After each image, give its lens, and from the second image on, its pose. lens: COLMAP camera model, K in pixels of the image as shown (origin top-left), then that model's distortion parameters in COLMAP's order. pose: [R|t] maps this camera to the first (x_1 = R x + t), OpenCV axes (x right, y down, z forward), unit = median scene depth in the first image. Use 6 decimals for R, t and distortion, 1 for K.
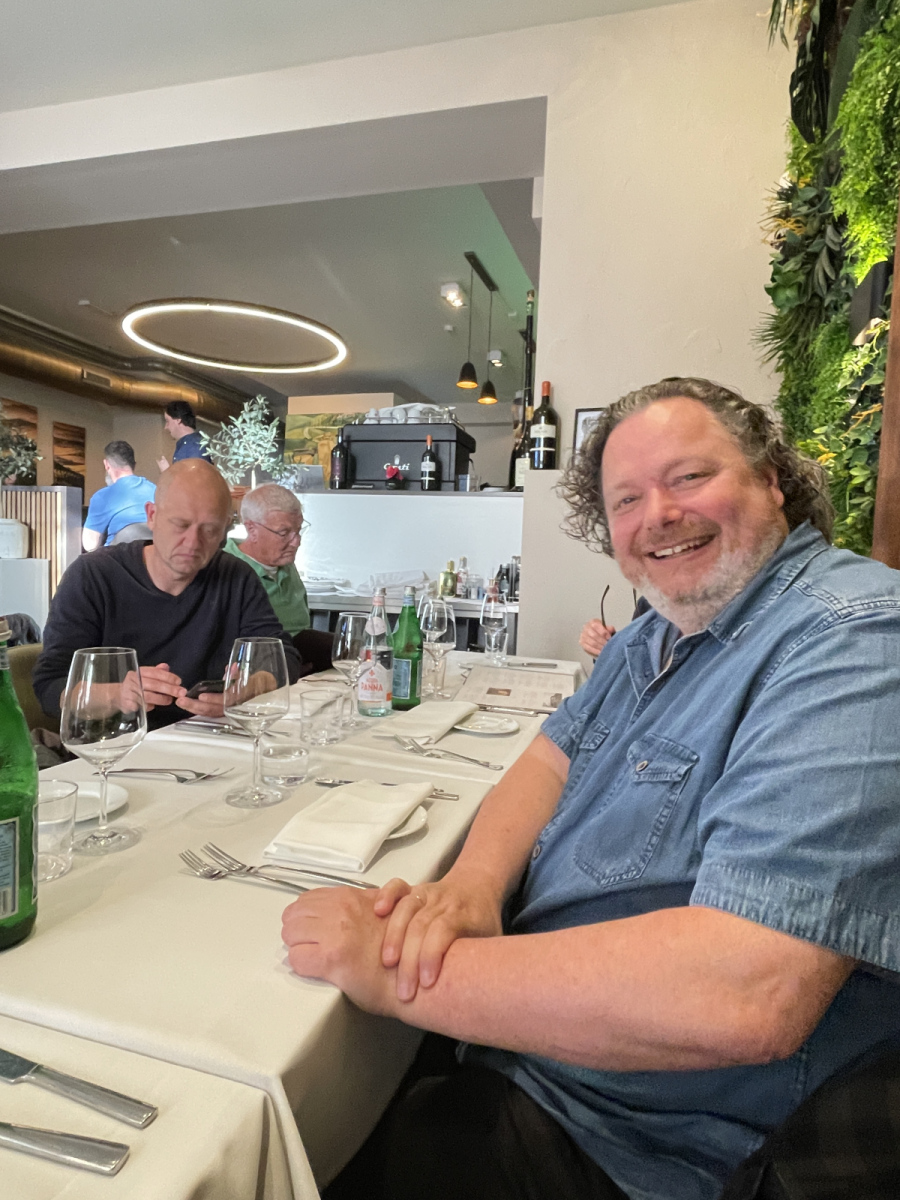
lens RADIAL K [[686.8, 0, 450.0], [0, 686.8, 600.0], [0, 0, 1]] dist [0.002604, 0.000405]
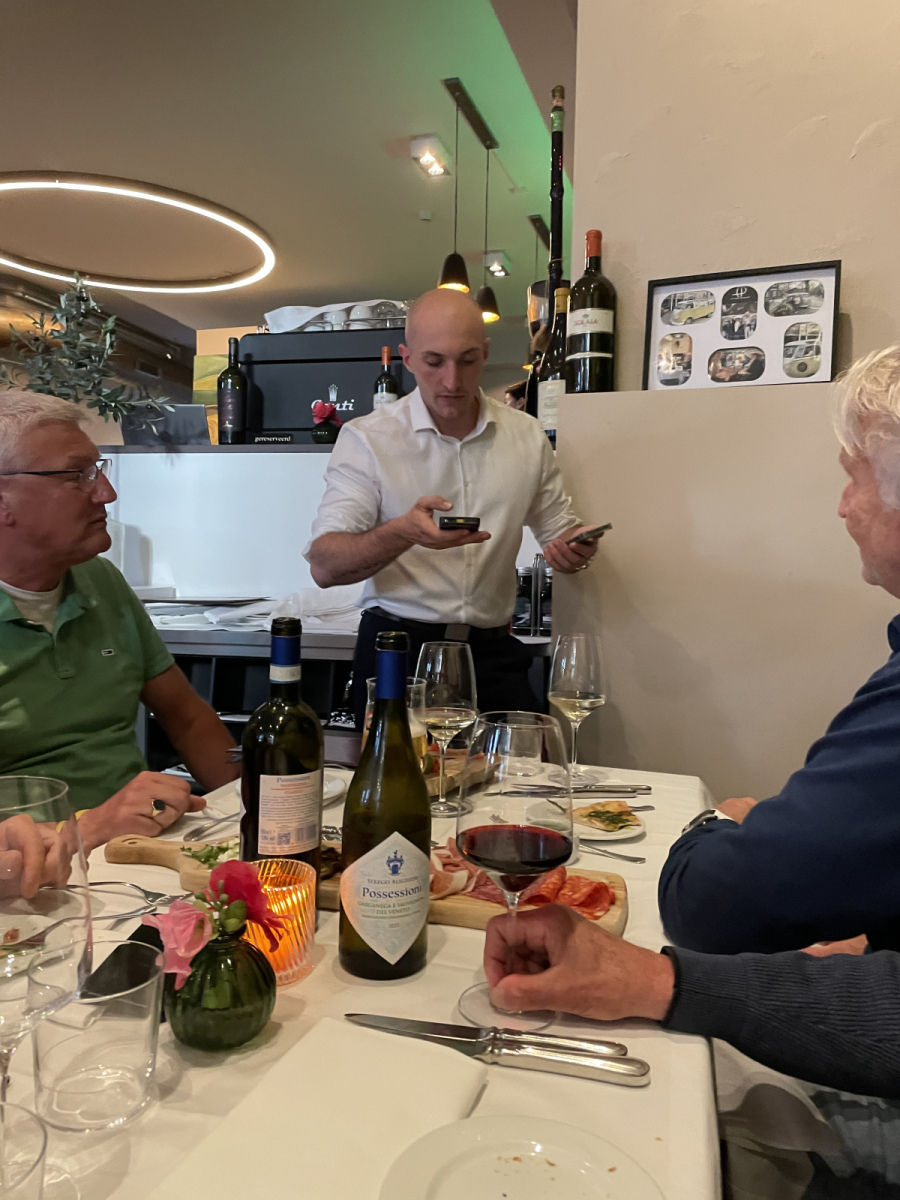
lens RADIAL K [[898.8, 0, 451.3], [0, 898.8, 589.2], [0, 0, 1]] dist [0.090899, -0.117085]
pose [[0.999714, -0.020437, 0.012410, 0.010040], [0.020756, 0.999444, -0.026086, -0.015255], [-0.011870, 0.026336, 0.999583, 0.228929]]
